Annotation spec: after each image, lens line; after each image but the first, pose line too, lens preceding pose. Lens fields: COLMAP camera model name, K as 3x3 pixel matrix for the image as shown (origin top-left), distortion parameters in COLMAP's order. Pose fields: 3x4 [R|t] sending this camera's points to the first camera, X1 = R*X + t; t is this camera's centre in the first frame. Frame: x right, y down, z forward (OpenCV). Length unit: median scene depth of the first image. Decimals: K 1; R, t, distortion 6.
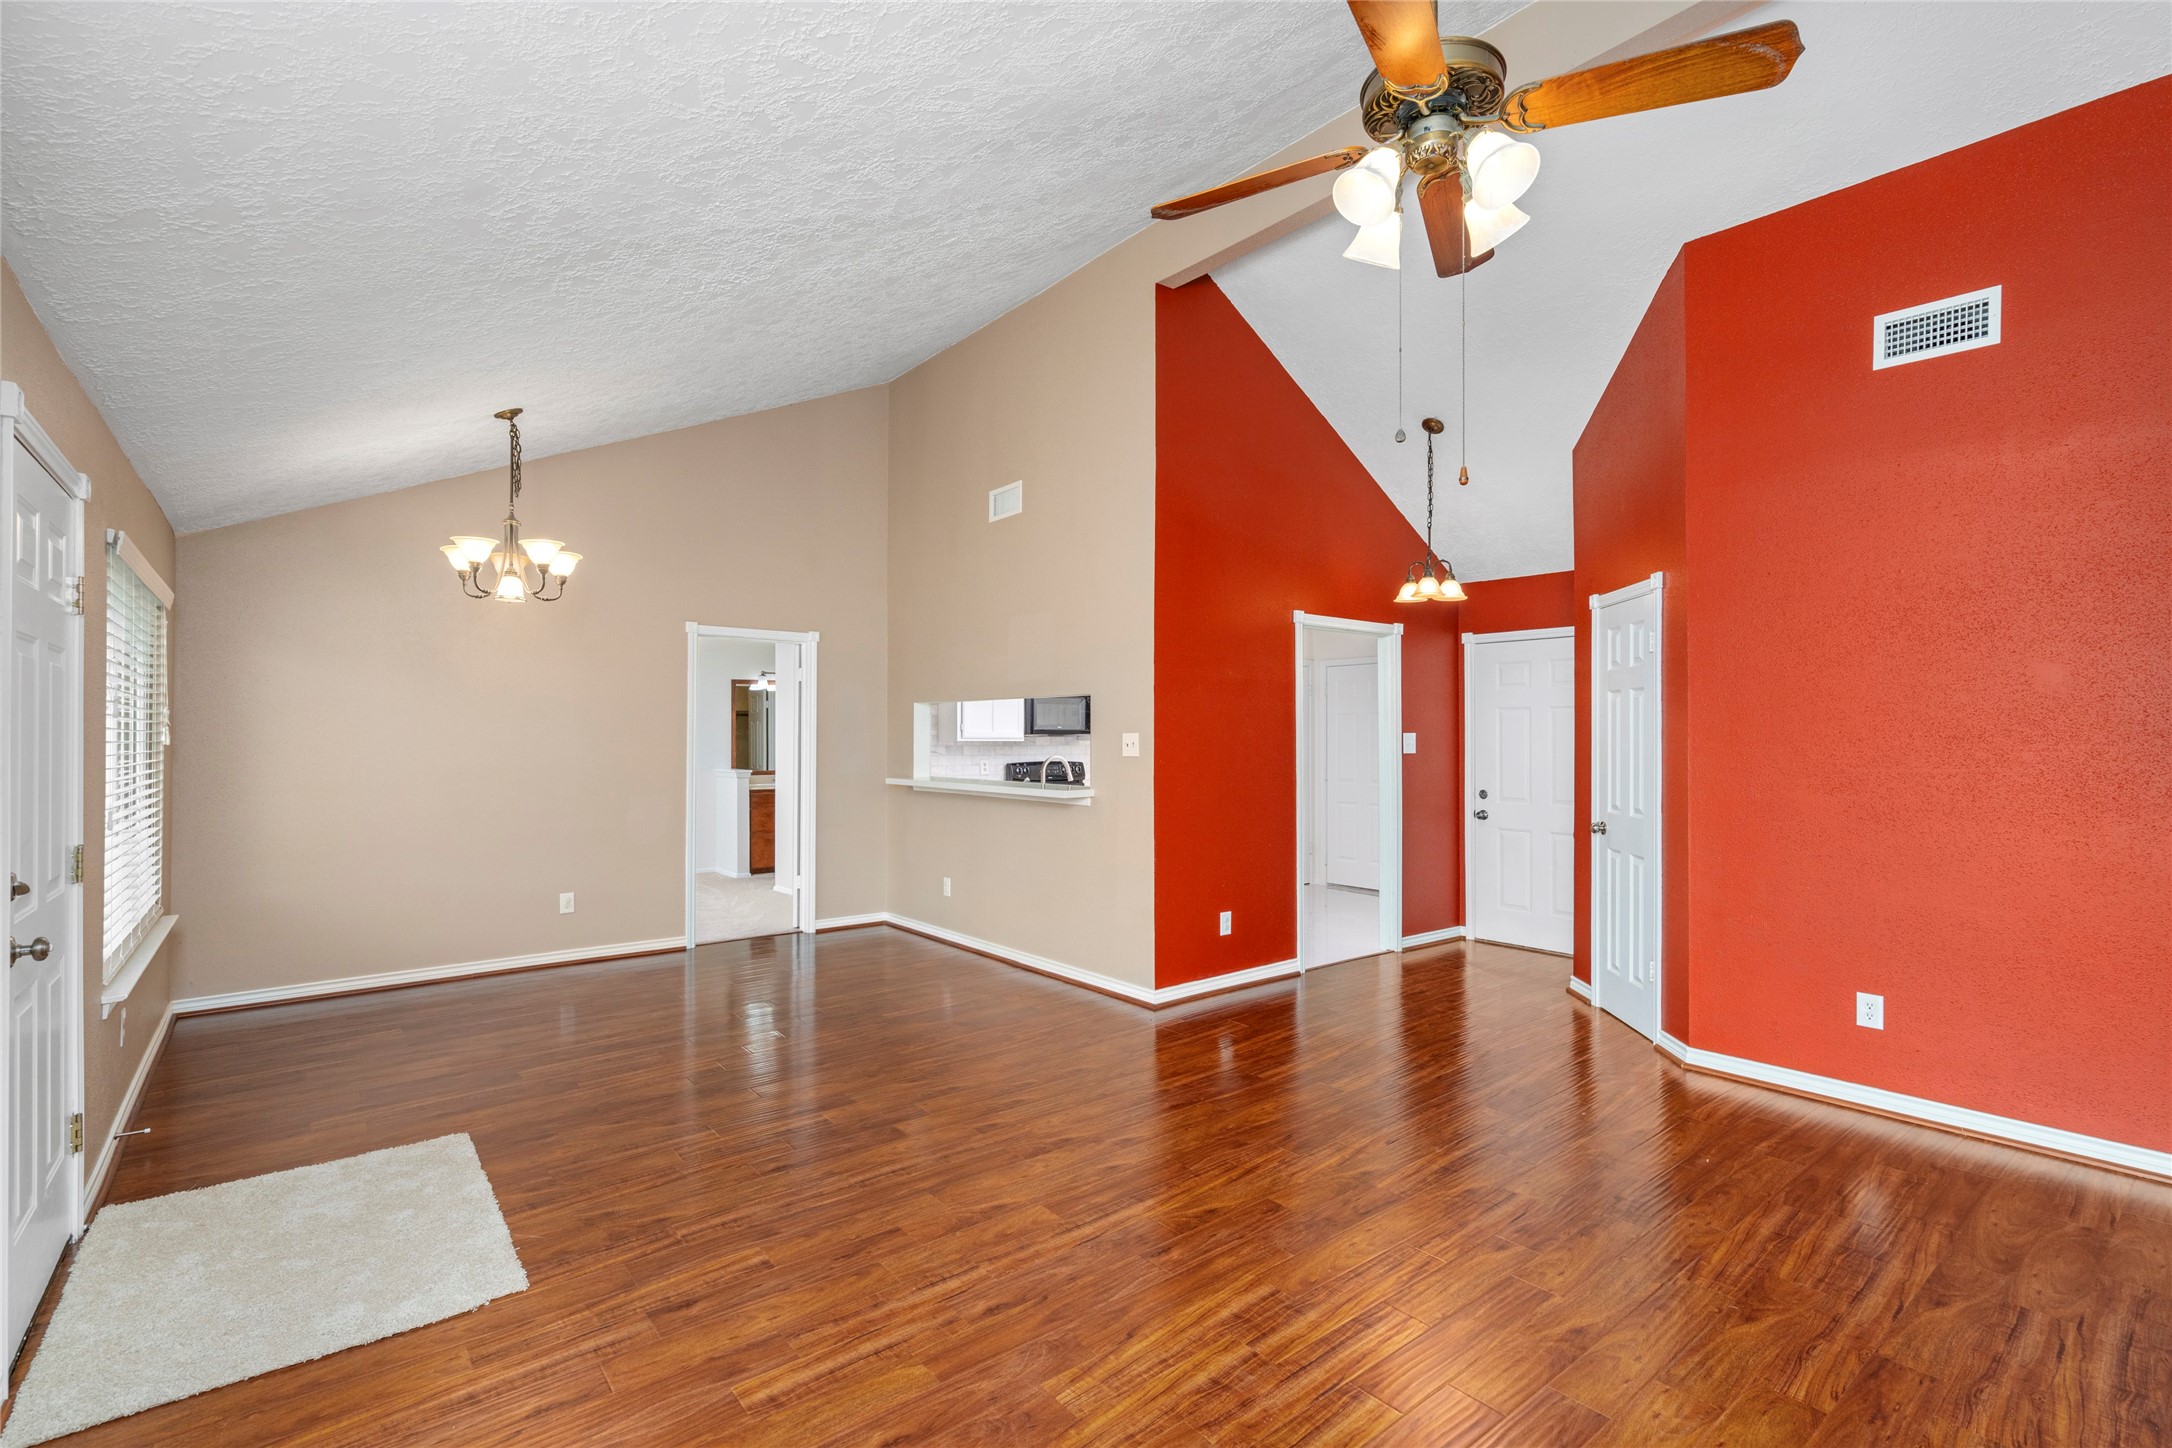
lens RADIAL K [[989.5, 0, 1088.6], [0, 989.5, 732.5], [0, 0, 1]] dist [-0.007179, 0.001169]
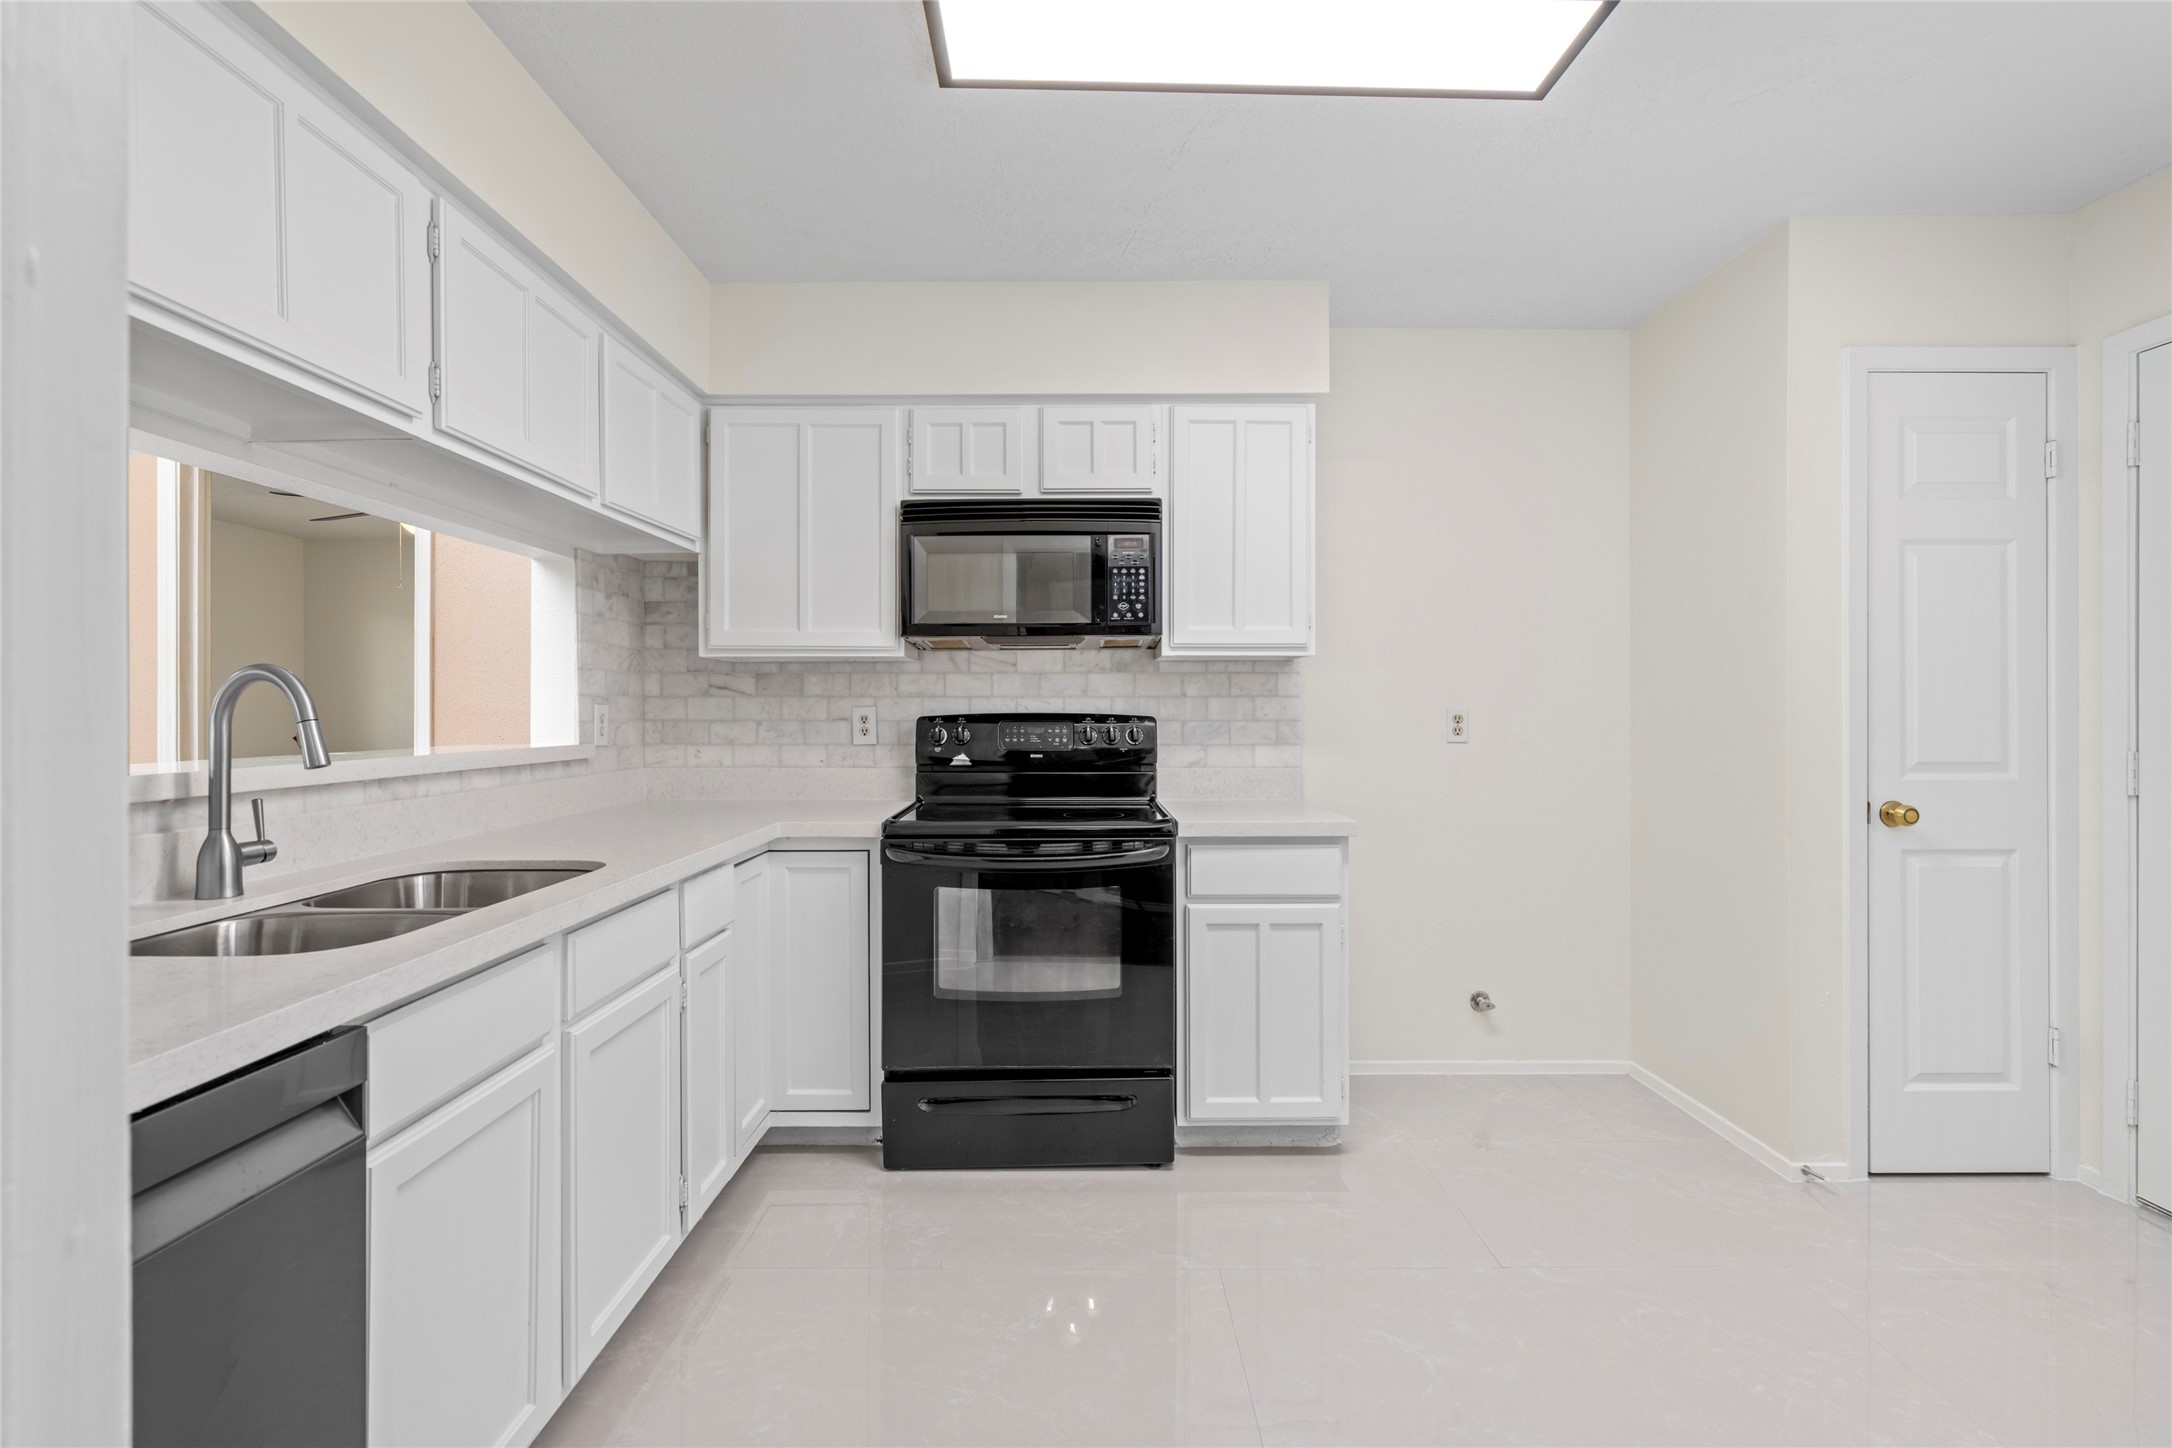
lens RADIAL K [[989.5, 0, 1084.1], [0, 989.5, 711.4], [0, 0, 1]] dist [-0.007179, 0.001169]
pose [[0.781646, 0.002217, -0.623718, 0.284014], [0.006958, 0.999900, 0.012274, 0.031540], [0.623683, -0.013933, 0.781553, 0.911658]]
